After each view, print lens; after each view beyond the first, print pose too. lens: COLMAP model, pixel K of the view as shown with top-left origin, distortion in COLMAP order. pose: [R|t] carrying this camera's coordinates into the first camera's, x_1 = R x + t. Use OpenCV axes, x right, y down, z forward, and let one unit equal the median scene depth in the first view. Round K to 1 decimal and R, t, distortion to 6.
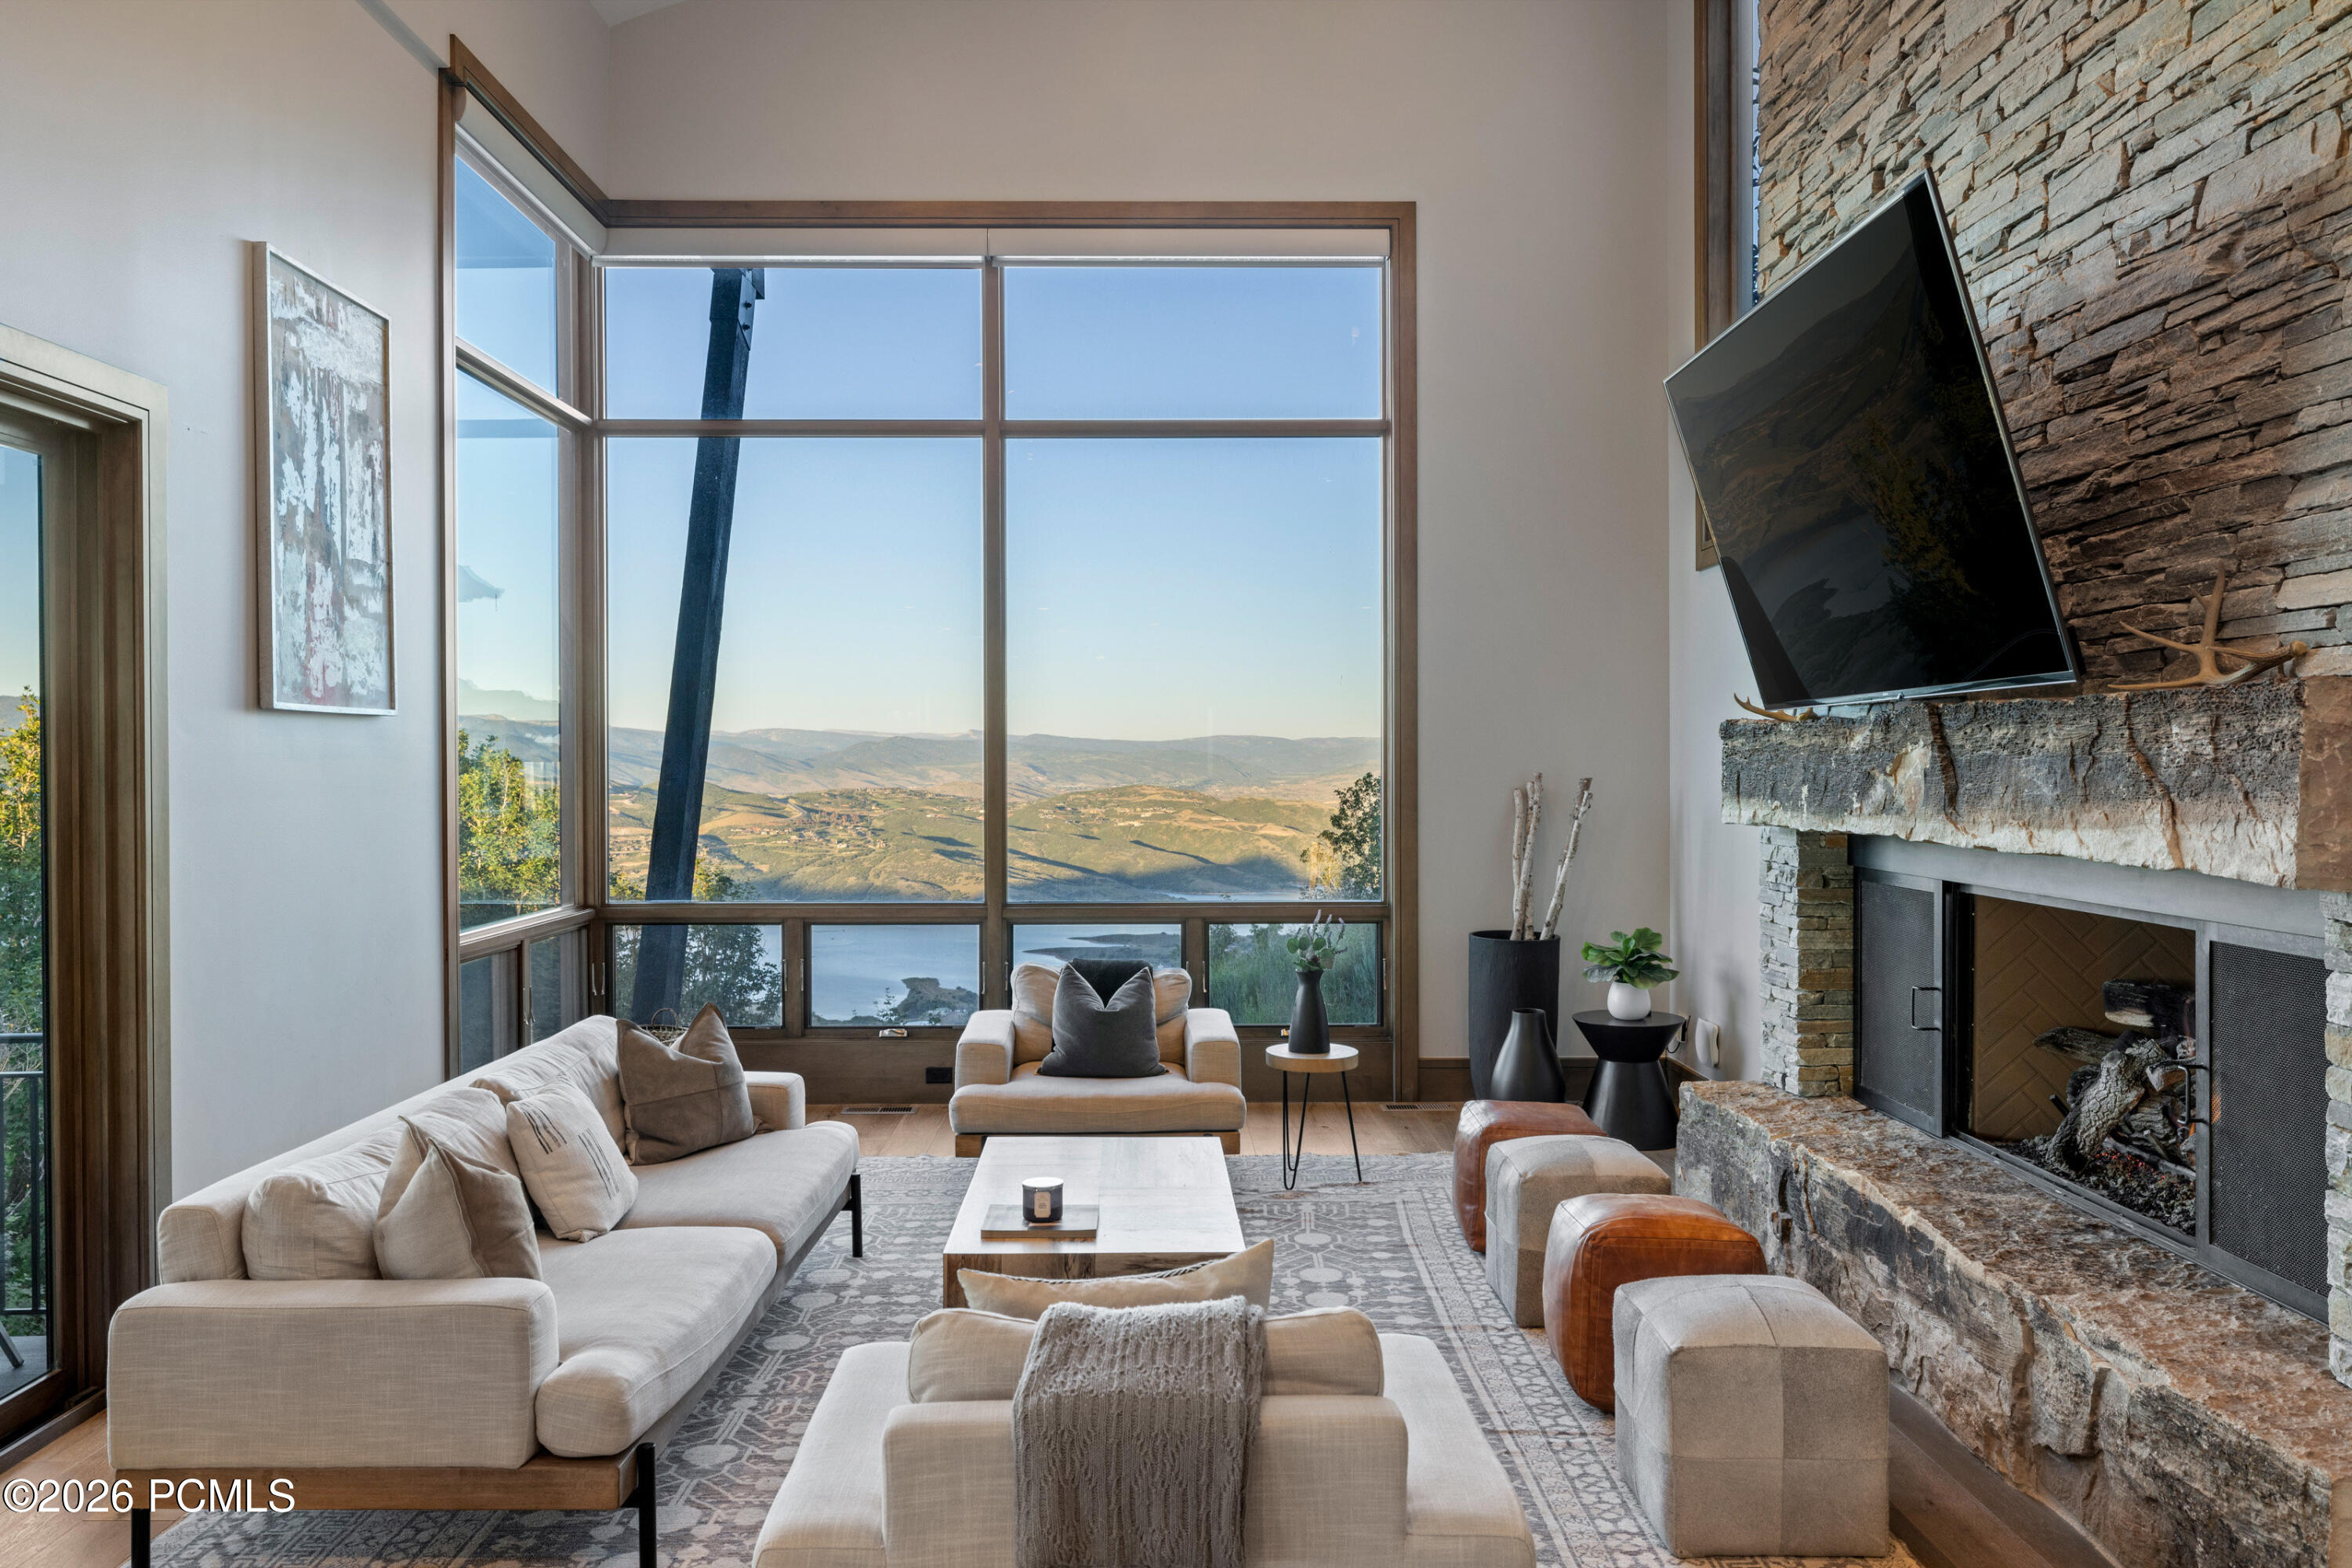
lens RADIAL K [[1754.0, 0, 1171.1], [0, 1754.0, 781.8], [0, 0, 1]] dist [-0.001337, -0.000322]
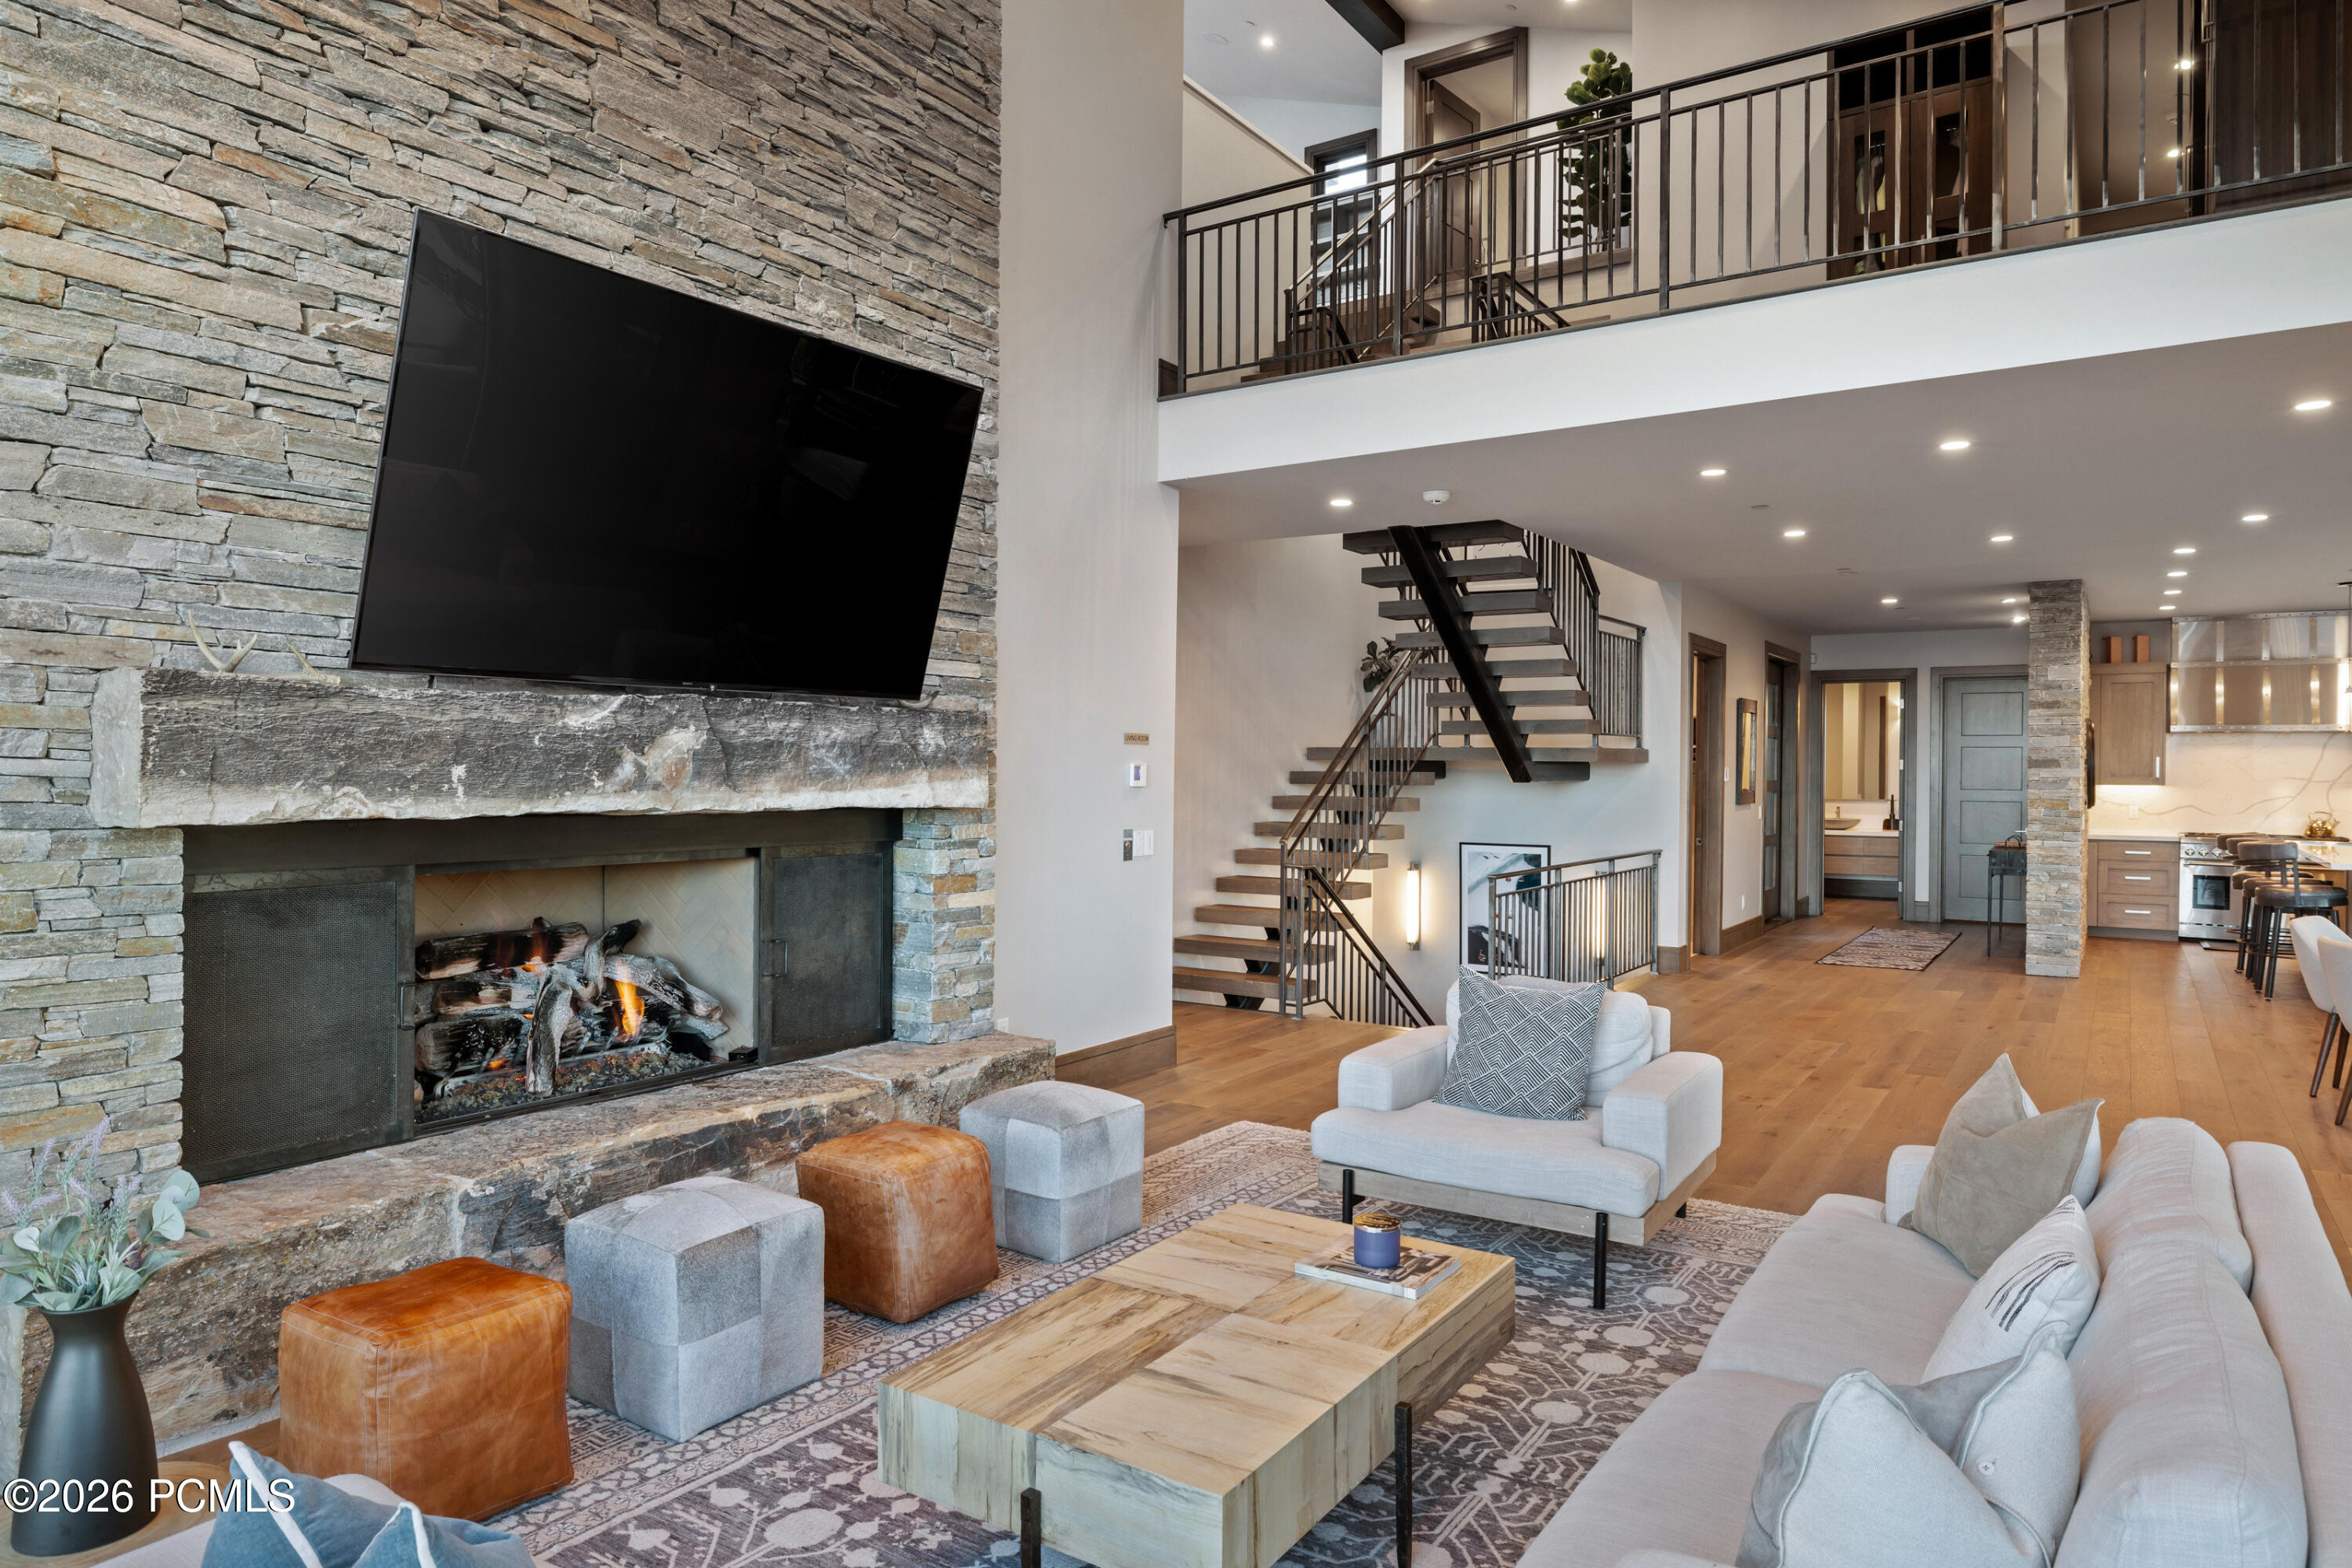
lens RADIAL K [[1435.9, 0, 1177.9], [0, 1435.9, 765.1], [0, 0, 1]] dist [-0.000516, 0.001823]
pose [[-0.823065, -0.001700, 0.567944, -0.337036], [0.001411, 0.999986, 0.005038, -0.000952], [-0.567945, 0.004947, -0.823052, 1.401715]]
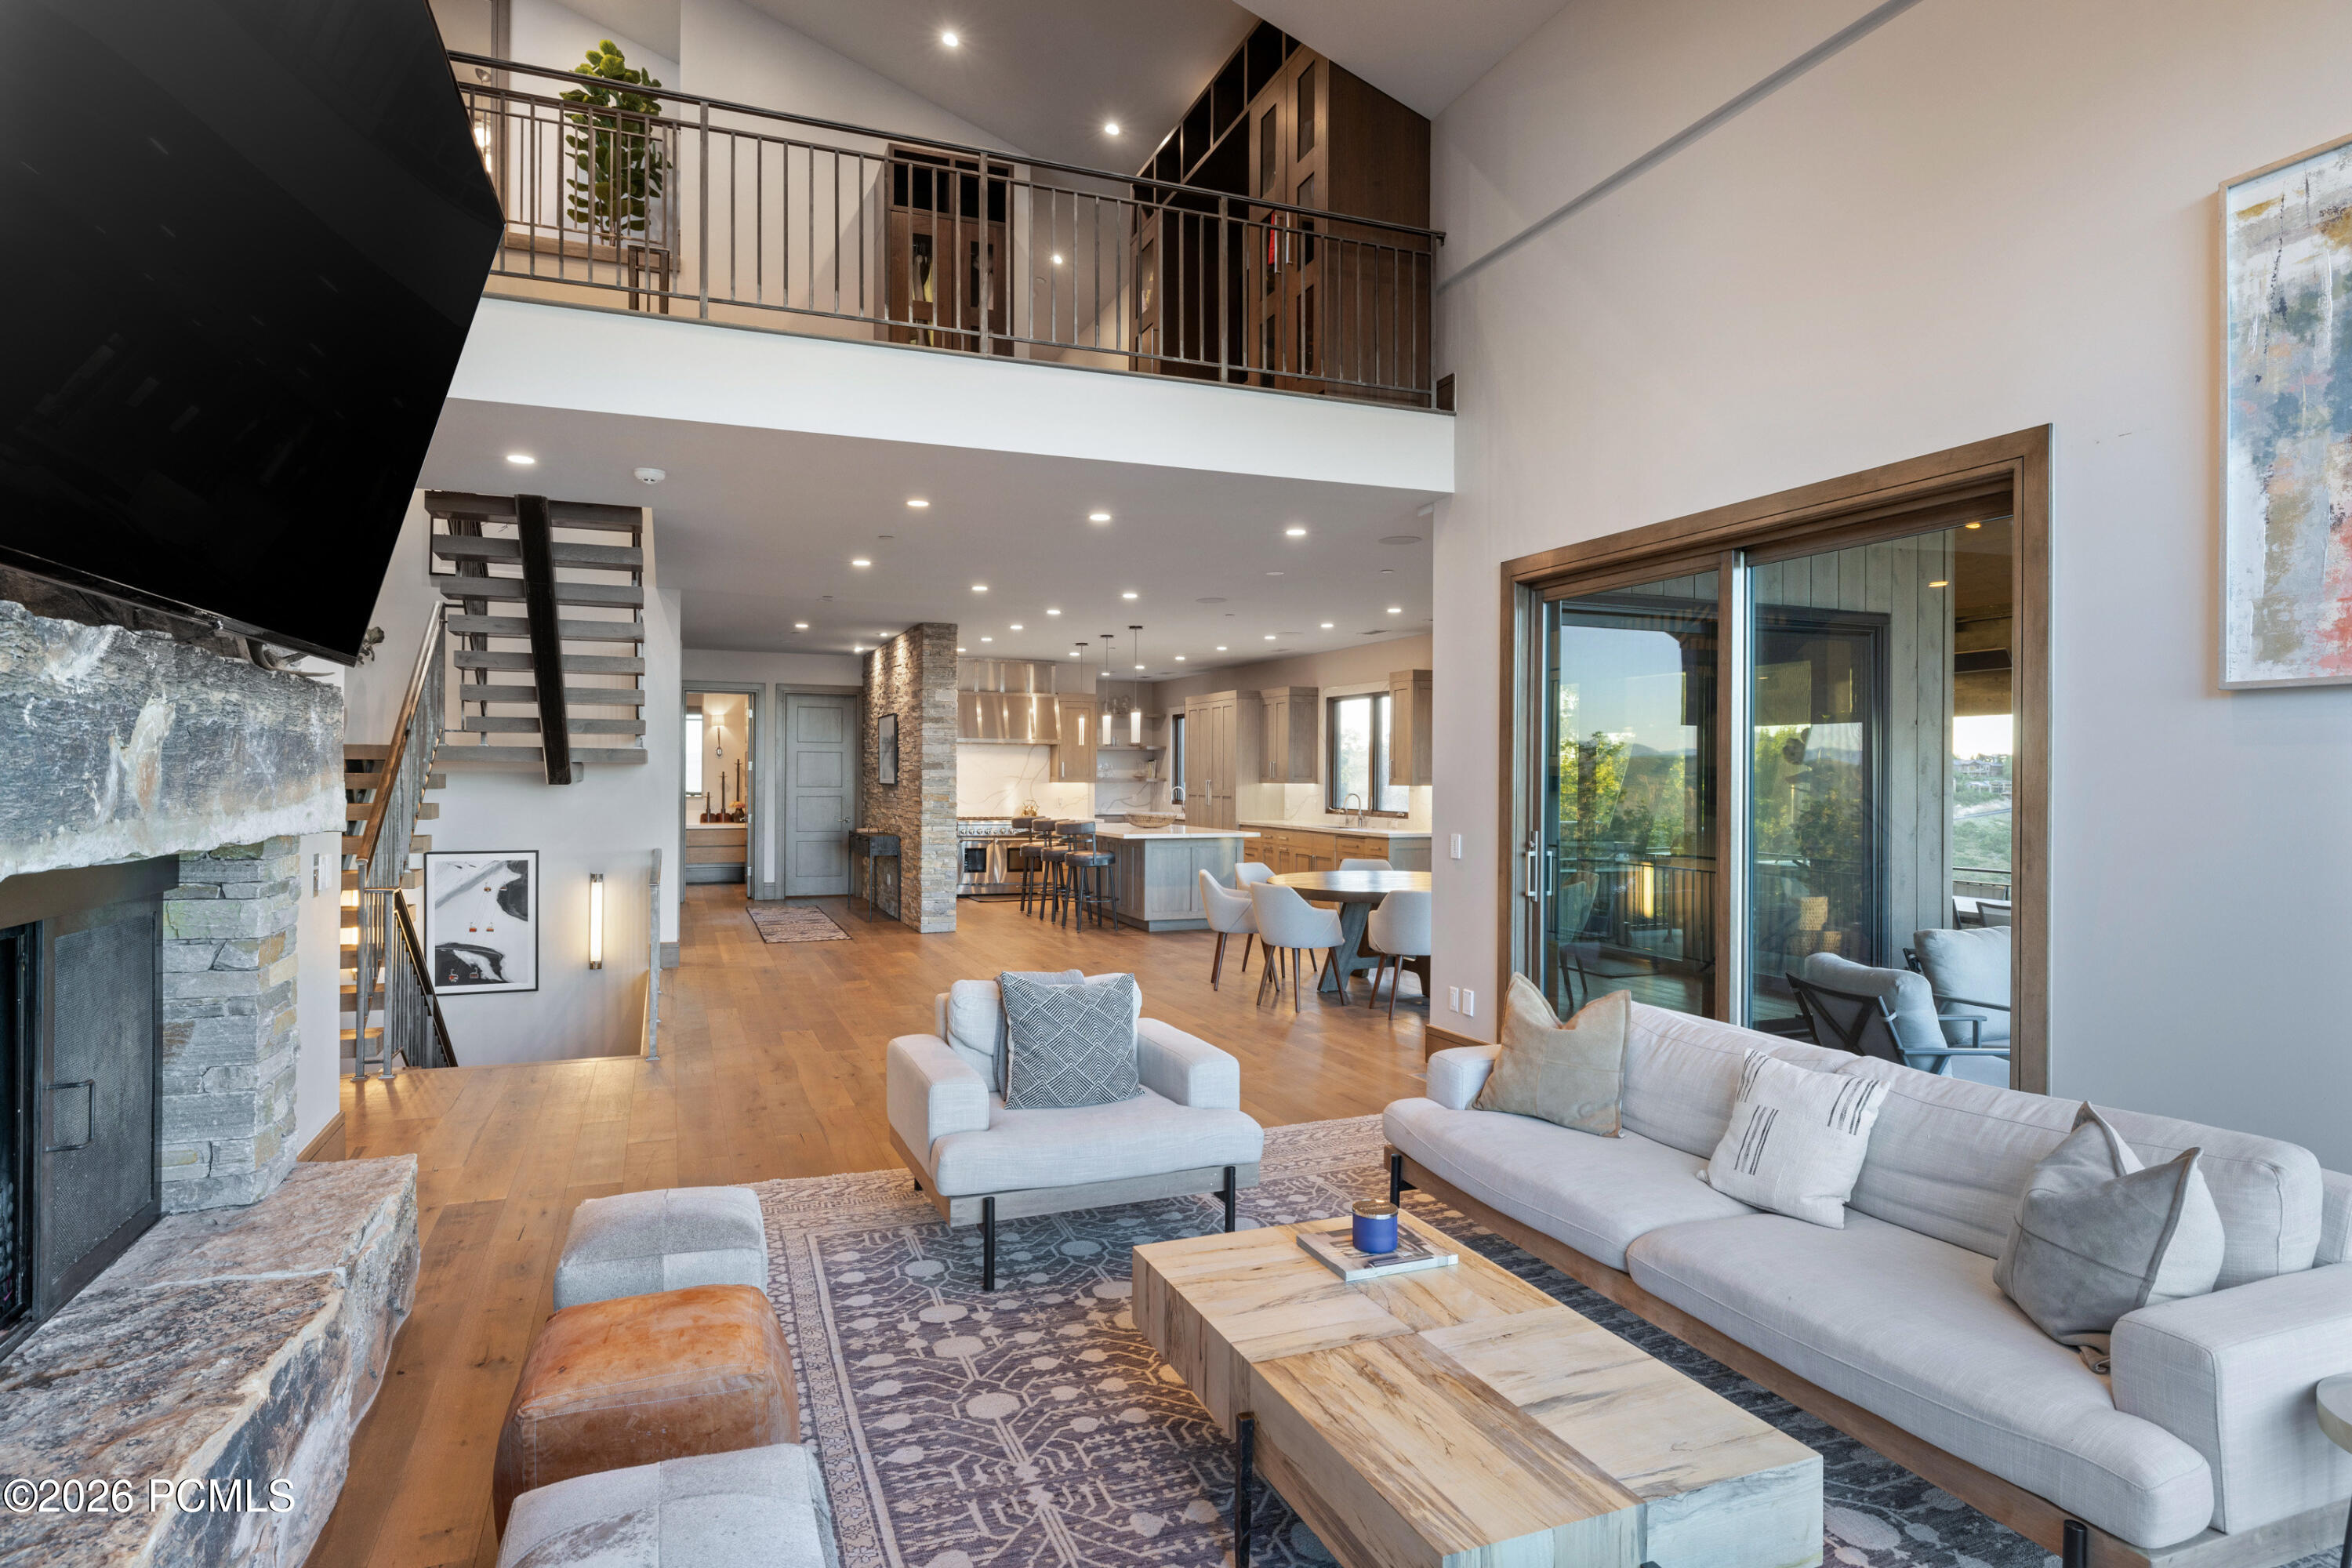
lens RADIAL K [[1294.6, 0, 1174.2], [0, 1294.6, 797.8], [0, 0, 1]] dist [0.000871, -0.002234]
pose [[-0.935249, 0.002863, -0.353980, 0.175722], [-0.007533, 0.999580, 0.027988, -0.001557], [0.353911, 0.028842, -0.934834, 1.356462]]
